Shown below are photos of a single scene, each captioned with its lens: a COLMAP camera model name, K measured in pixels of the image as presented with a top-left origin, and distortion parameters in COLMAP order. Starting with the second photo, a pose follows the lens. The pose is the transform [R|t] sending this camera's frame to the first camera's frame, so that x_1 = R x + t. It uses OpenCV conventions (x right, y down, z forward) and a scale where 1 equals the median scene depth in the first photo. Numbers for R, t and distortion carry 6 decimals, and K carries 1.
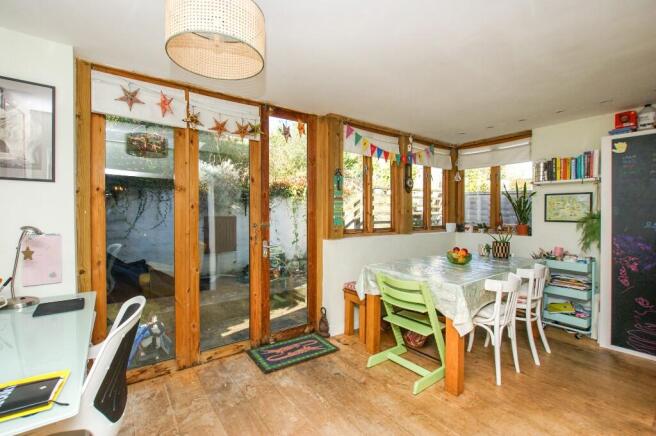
lens RADIAL K [[291.9, 0, 325.6], [0, 291.9, 212.6], [0, 0, 1]] dist [0.000062, -0.000159]
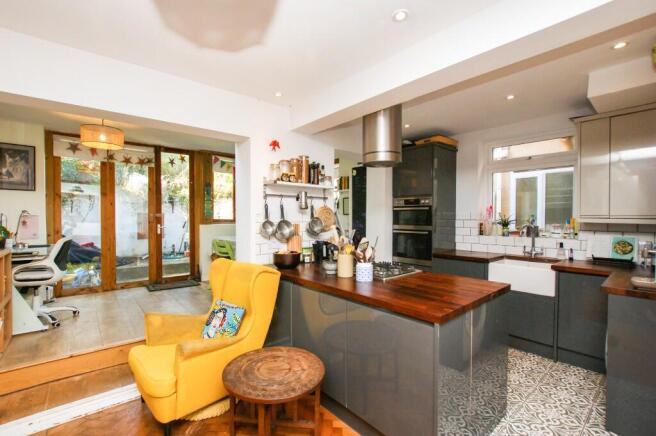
lens RADIAL K [[285.9, 0, 314.1], [0, 285.9, 218.7], [0, 0, 1]] dist [-0.000123, 0.000161]
pose [[0.998188, -0.001424, 0.060163, 0.621307], [0.000985, 0.999973, 0.007325, 0.053886], [-0.060172, -0.007252, 0.998162, -0.767216]]
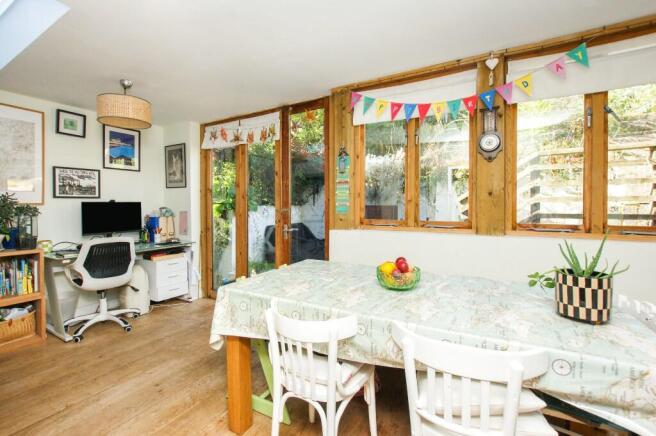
lens RADIAL K [[291.9, 0, 325.6], [0, 291.9, 212.6], [0, 0, 1]] dist [0.000062, -0.000159]
pose [[0.415602, 0.013170, -0.909451, 0.913280], [0.003055, 0.999869, 0.015875, 0.030624], [0.909541, -0.009376, 0.415508, 0.662129]]
